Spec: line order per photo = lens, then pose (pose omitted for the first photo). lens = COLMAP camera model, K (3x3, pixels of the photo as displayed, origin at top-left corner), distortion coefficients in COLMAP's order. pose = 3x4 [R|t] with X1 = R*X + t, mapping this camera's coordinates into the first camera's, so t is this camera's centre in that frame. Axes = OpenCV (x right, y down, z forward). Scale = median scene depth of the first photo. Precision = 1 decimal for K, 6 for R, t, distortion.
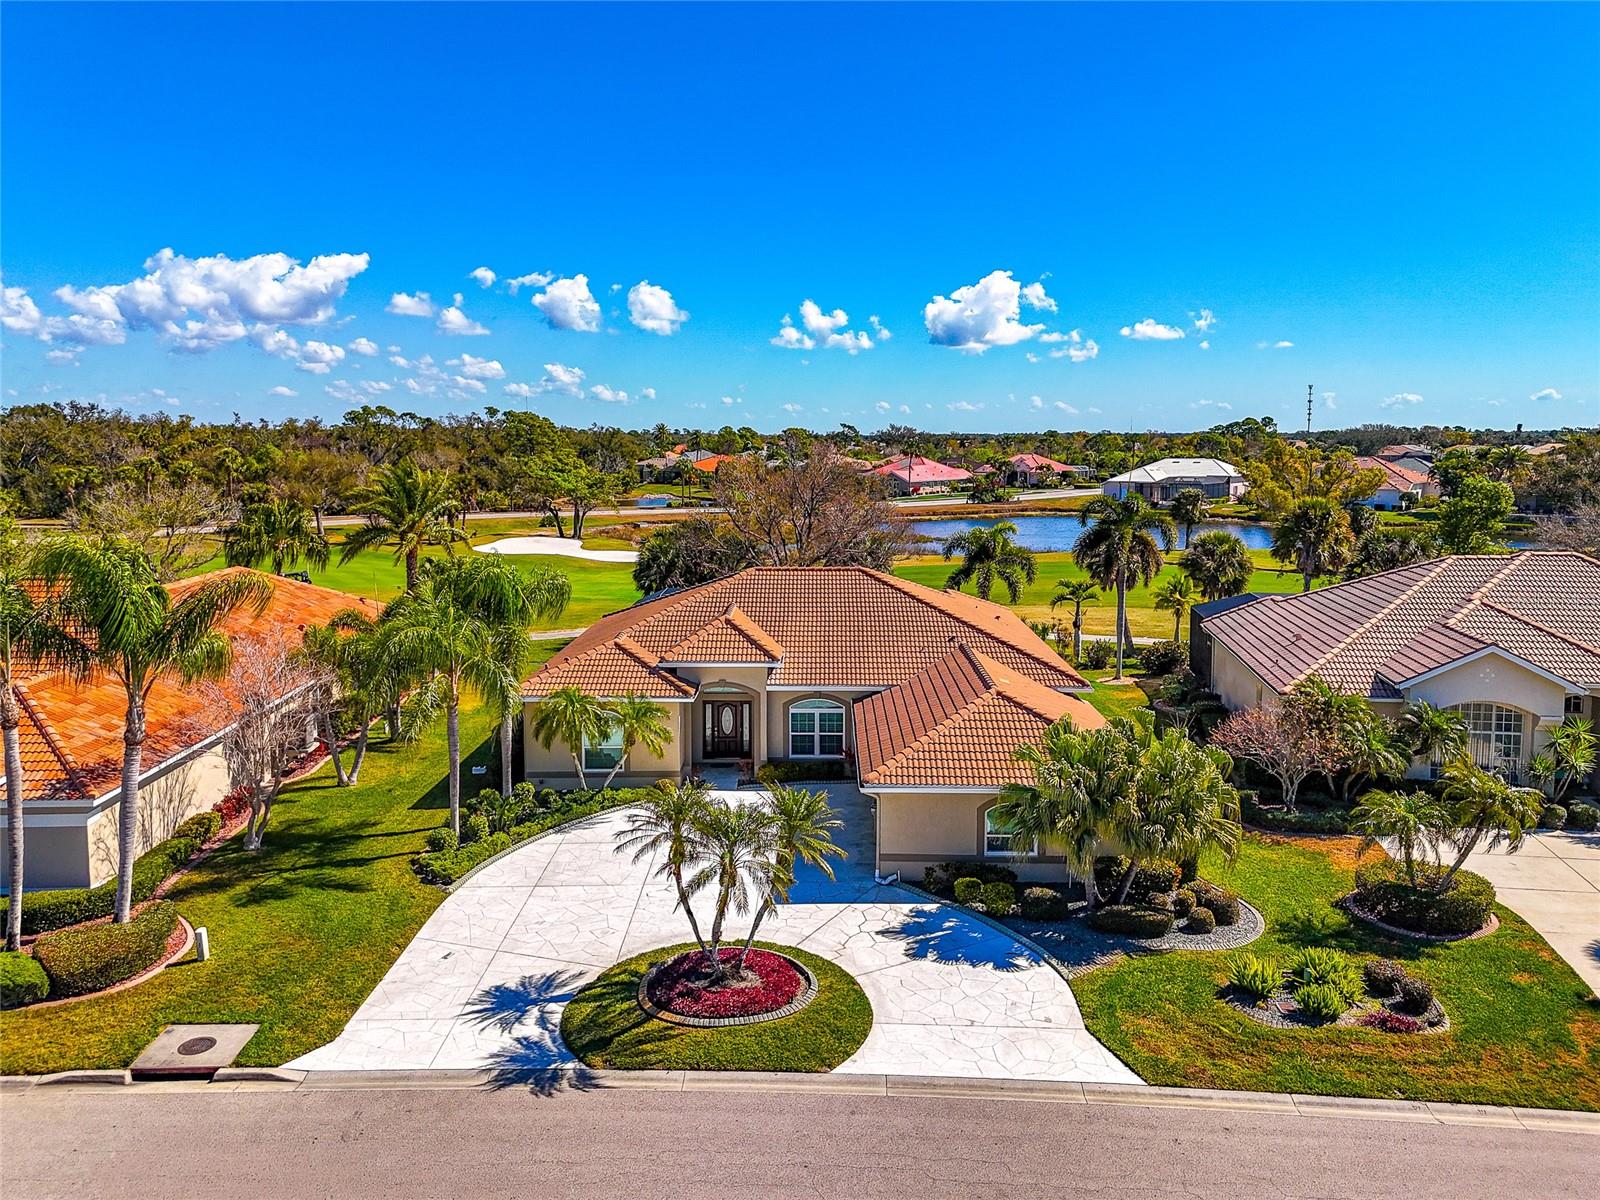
lens RADIAL K [[1180.7, 0, 792.8], [0, 1180.7, 549.8], [0, 0, 1]] dist [0.048163, -0.007942]
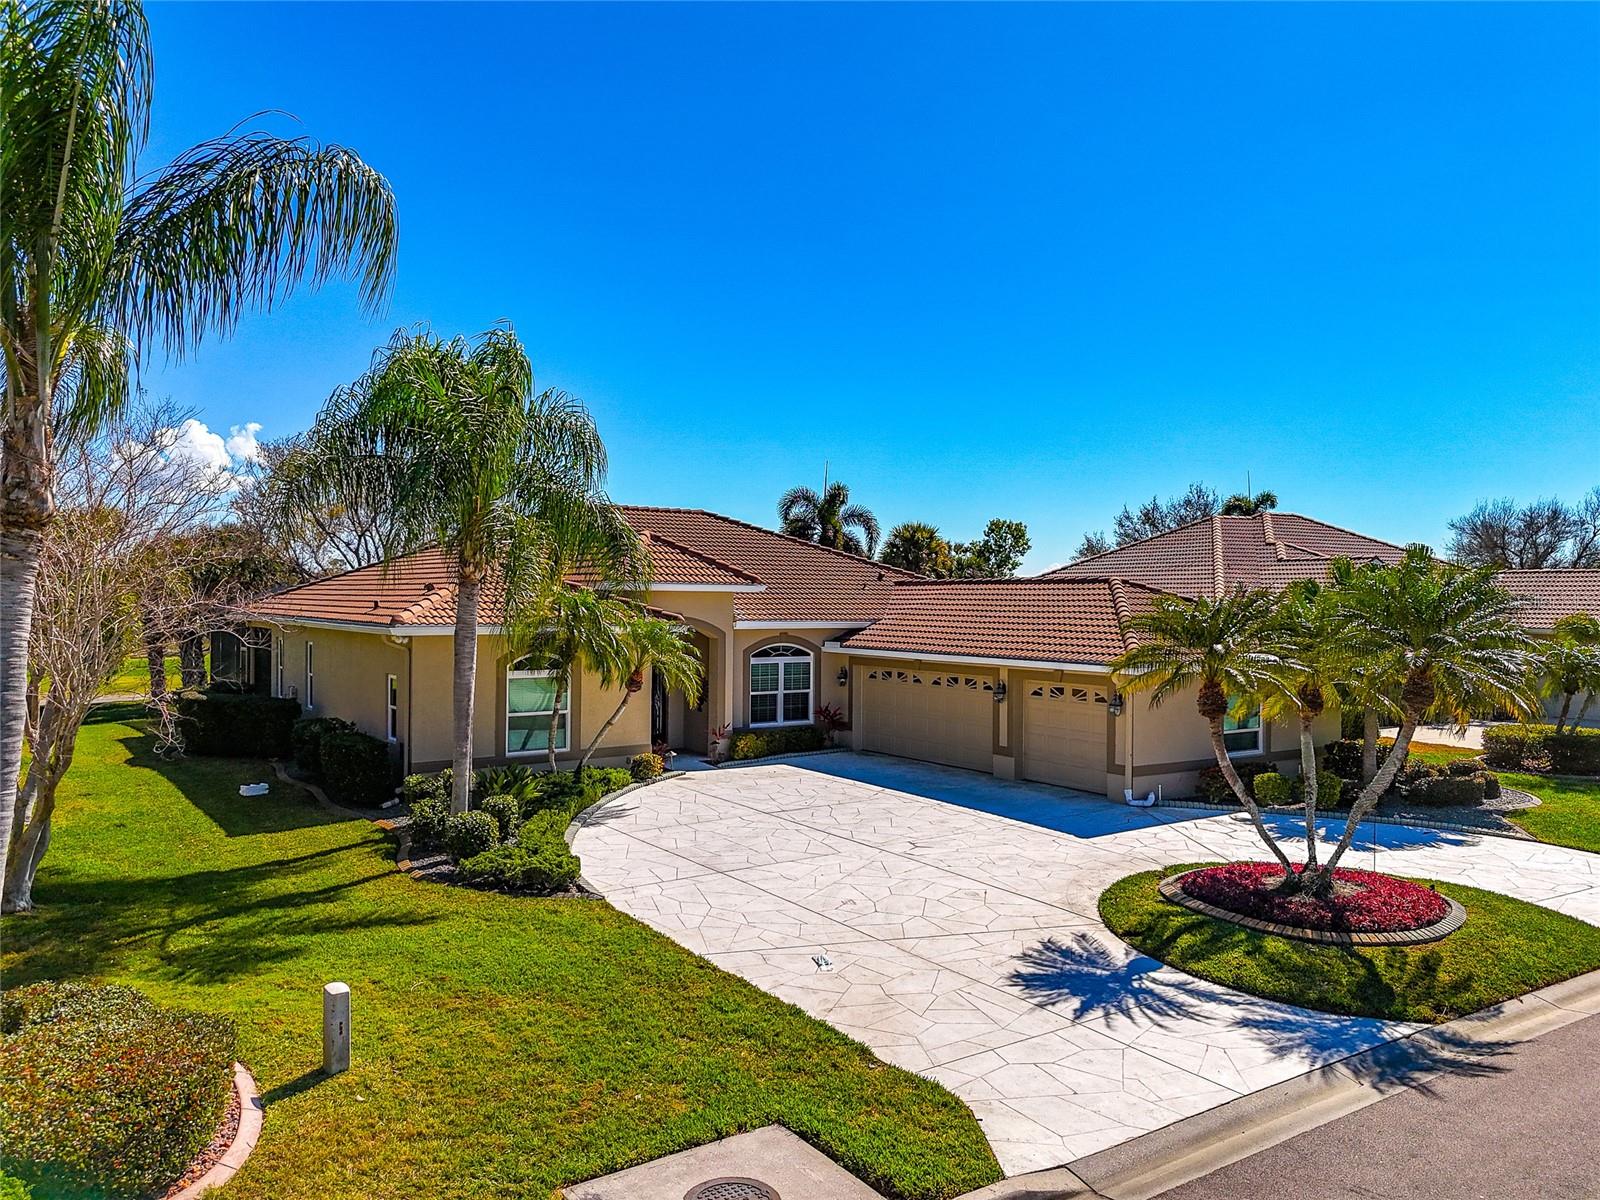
lens RADIAL K [[1180.7, 0, 792.4], [0, 1180.7, 596.6], [0, 0, 1]] dist [0.048163, -0.007942]
pose [[0.805044, 0.013900, 0.593053, -0.563808], [0.042574, 0.995794, -0.081132, 0.217403], [-0.591686, 0.090564, 0.801065, 0.569136]]
